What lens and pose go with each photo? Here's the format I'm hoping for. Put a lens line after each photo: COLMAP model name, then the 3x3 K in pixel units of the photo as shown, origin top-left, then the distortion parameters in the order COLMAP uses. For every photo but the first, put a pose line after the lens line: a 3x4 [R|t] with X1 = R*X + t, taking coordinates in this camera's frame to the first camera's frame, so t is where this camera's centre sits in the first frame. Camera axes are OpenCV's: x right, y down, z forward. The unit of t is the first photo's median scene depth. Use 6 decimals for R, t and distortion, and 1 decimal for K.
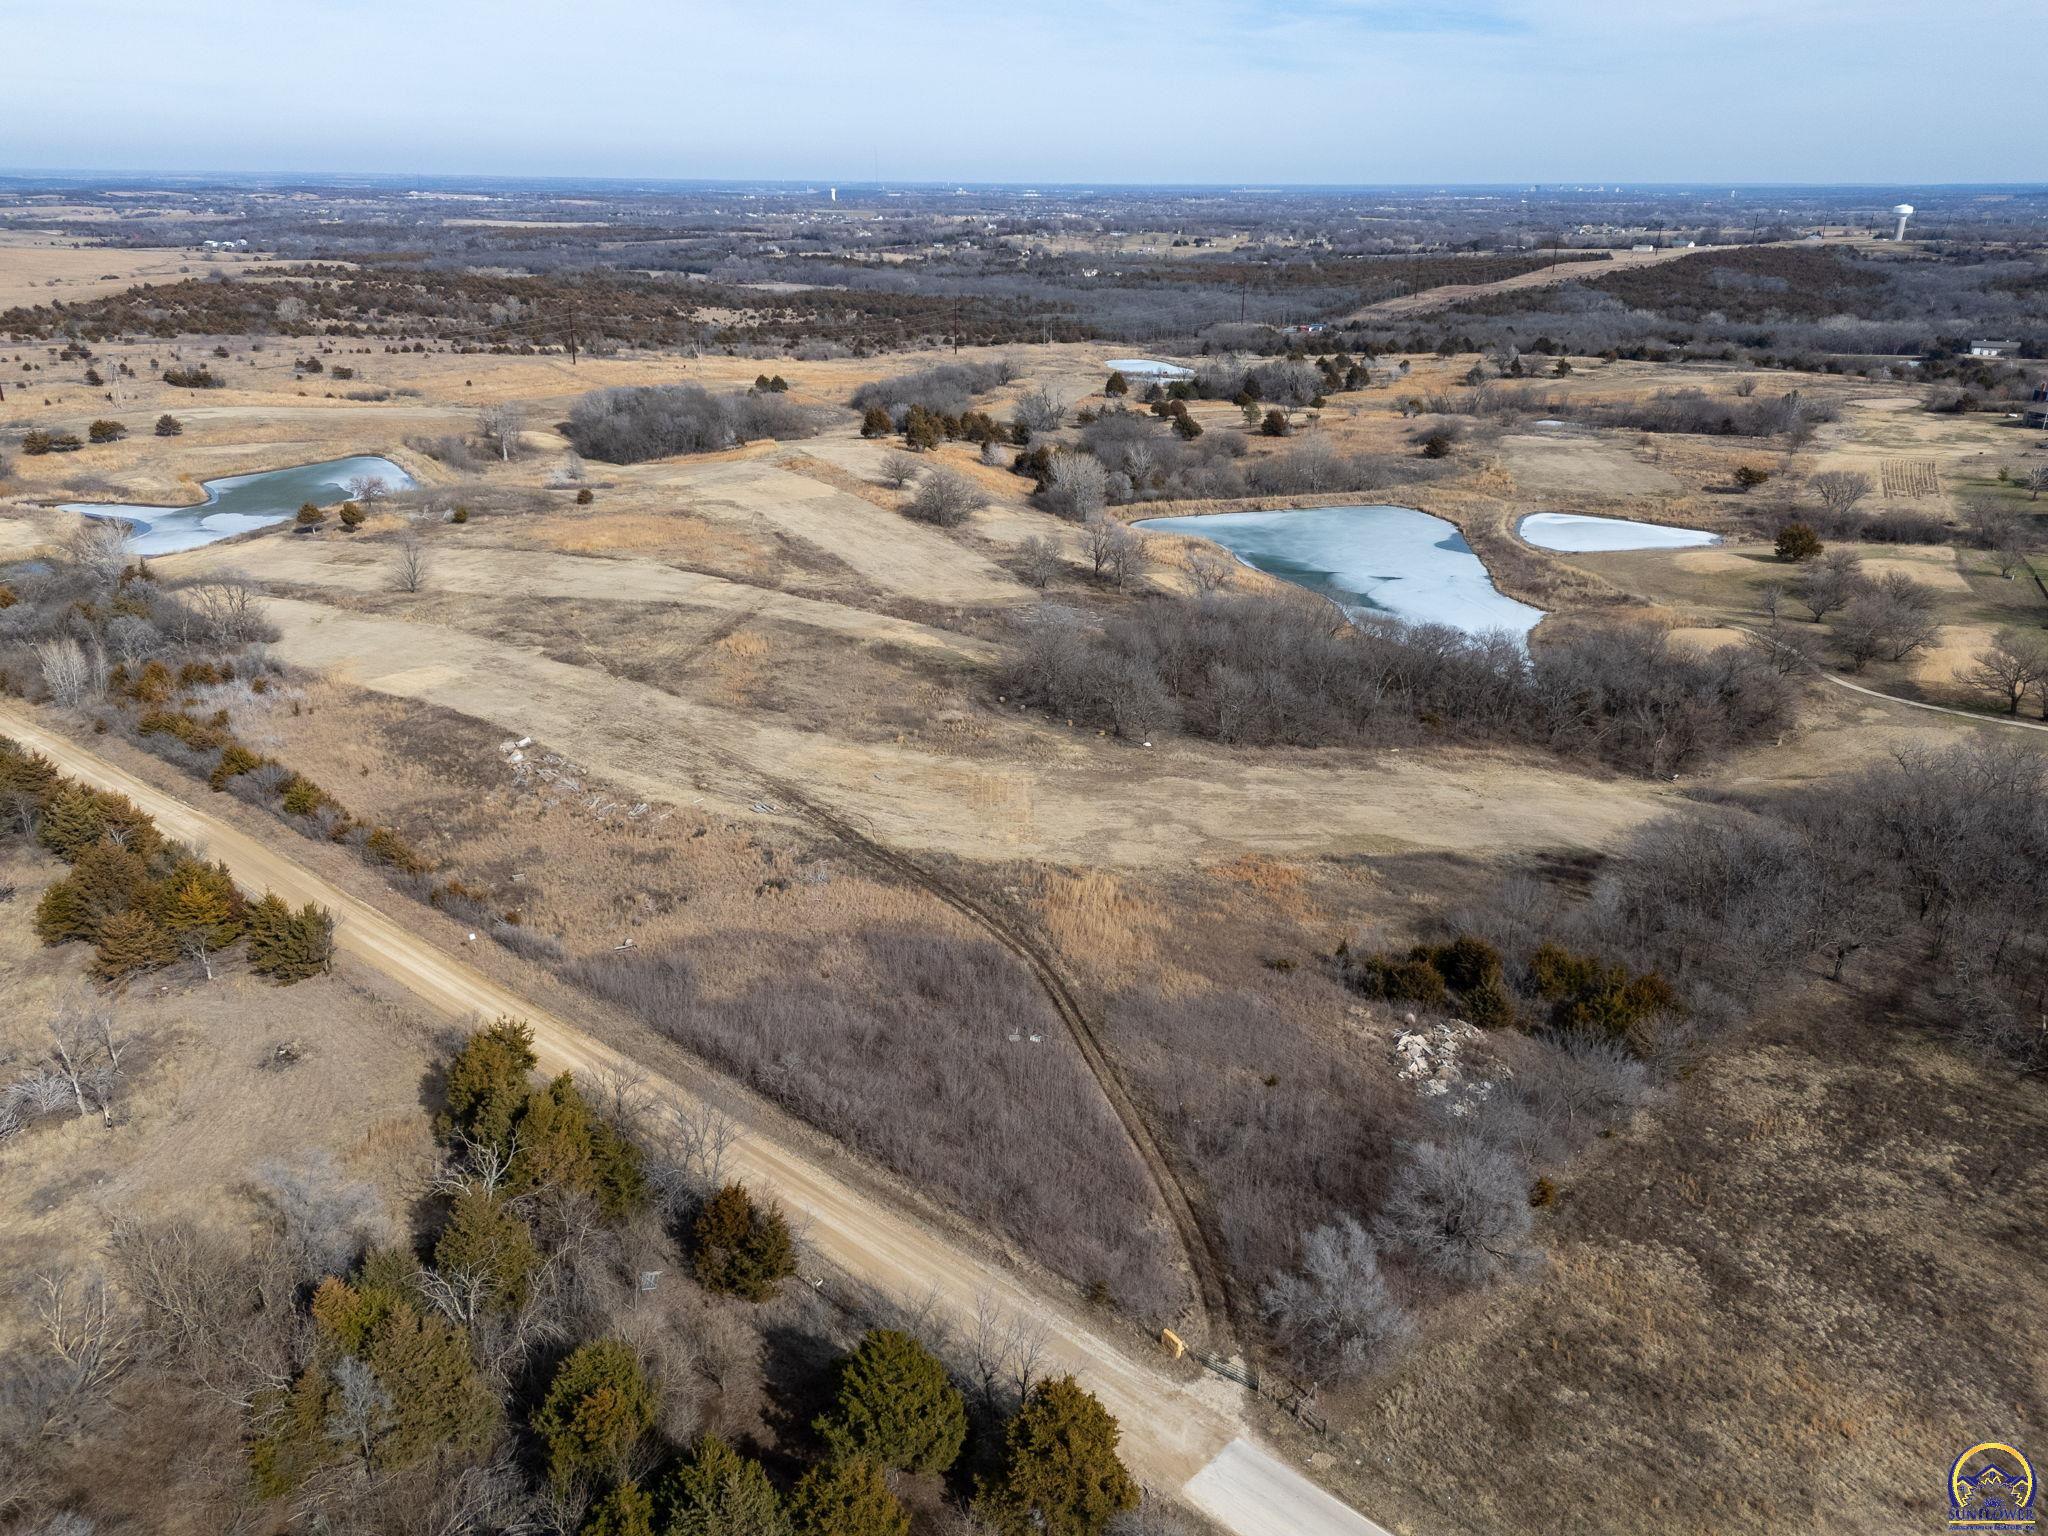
lens RADIAL K [[1497.8, 0, 1024.0], [0, 1497.8, 768.0], [0, 0, 1]] dist [0.077563, -0.069577]
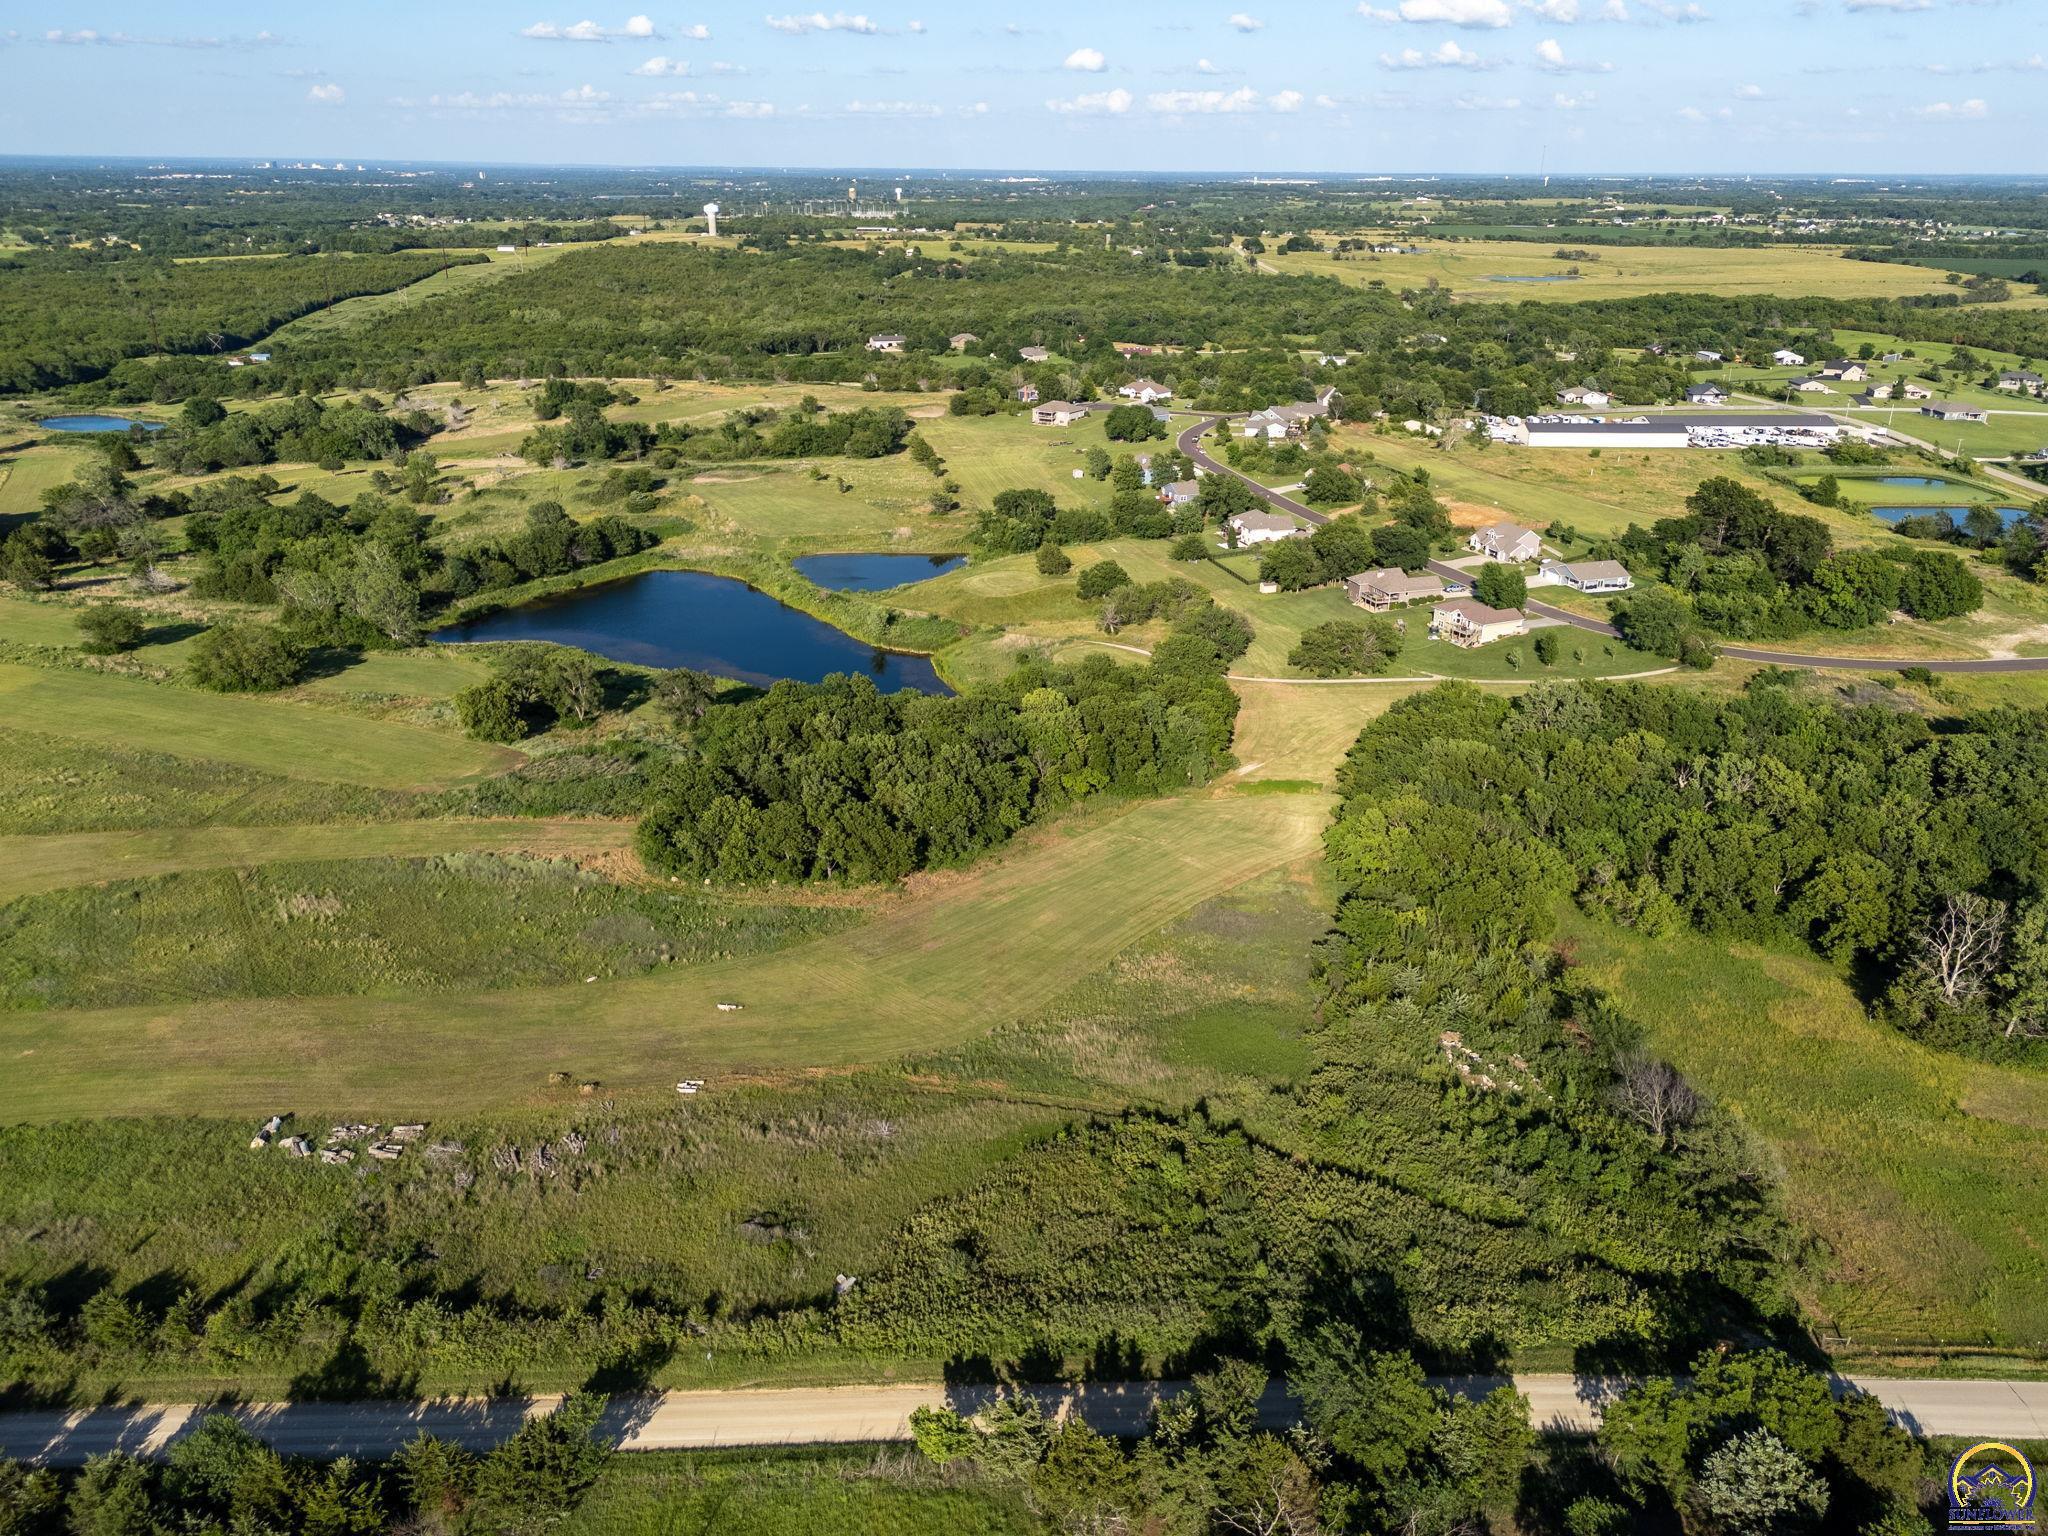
lens RADIAL K [[1508.3, 0, 1024.0], [0, 1508.3, 768.0], [0, 0, 1]] dist [0.061871, -0.049804]
pose [[0.739635, -0.248262, 0.625545, -0.445575], [0.241038, 0.965535, 0.098195, -0.162689], [-0.628364, 0.078152, 0.773984, 0.139107]]
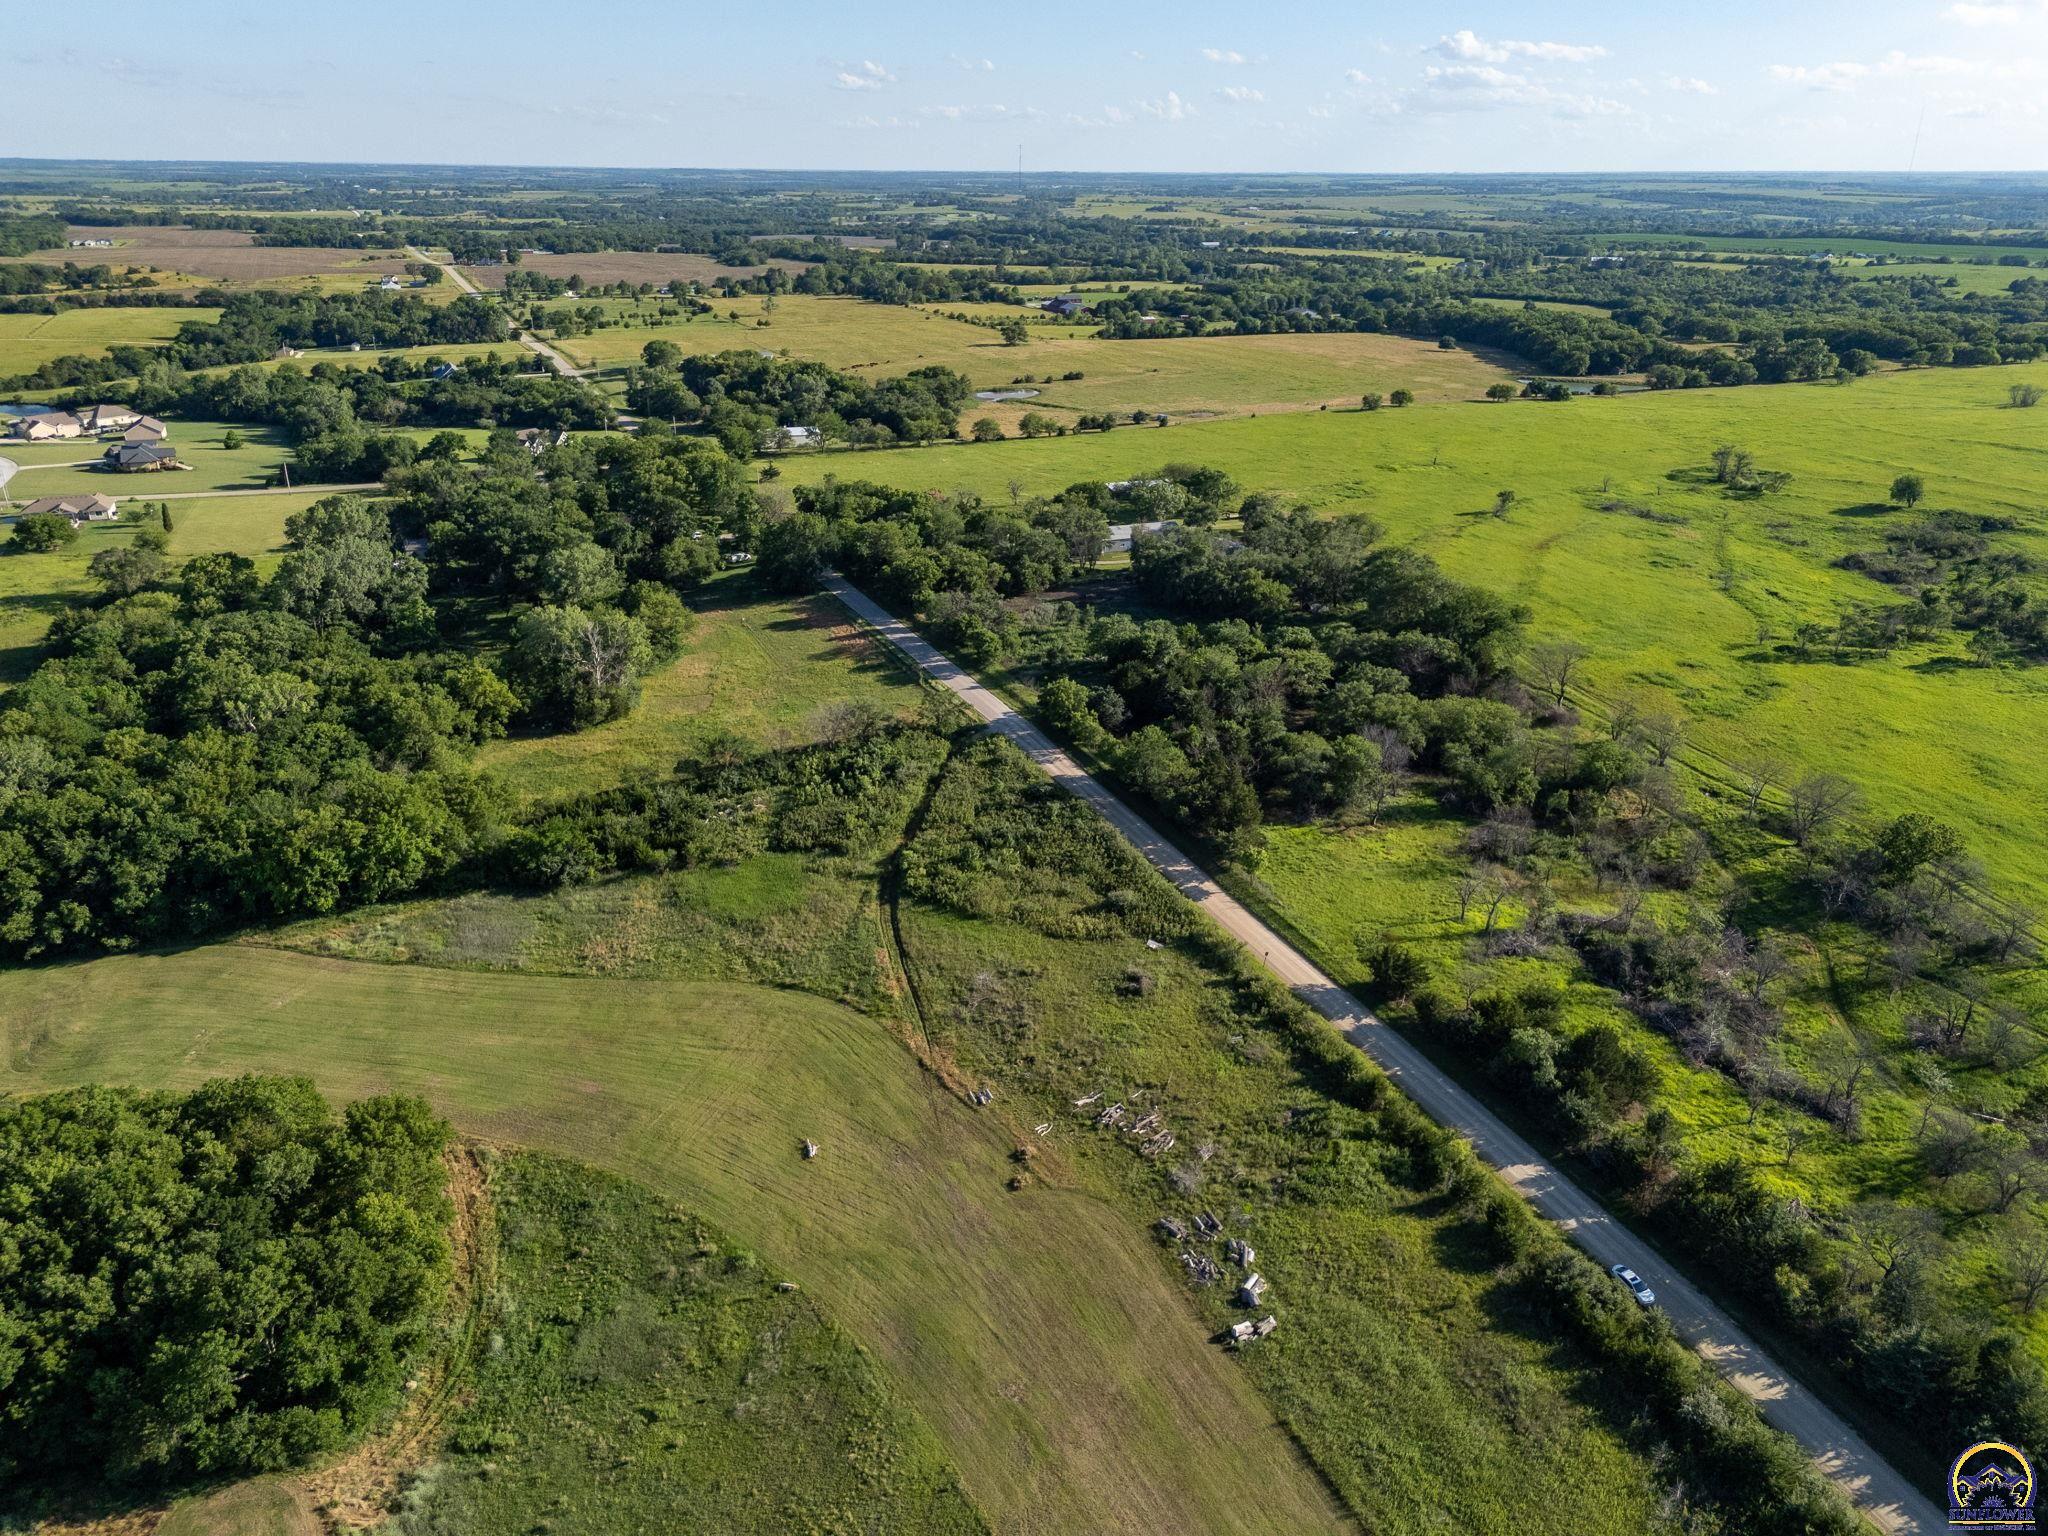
lens RADIAL K [[1508.3, 0, 1024.0], [0, 1508.3, 768.0], [0, 0, 1]] dist [0.061871, -0.049804]
pose [[-0.916314, -0.159830, 0.367182, -0.404842], [0.133531, 0.742481, 0.656423, -0.573332], [-0.377542, 0.650520, -0.659004, 1.188660]]
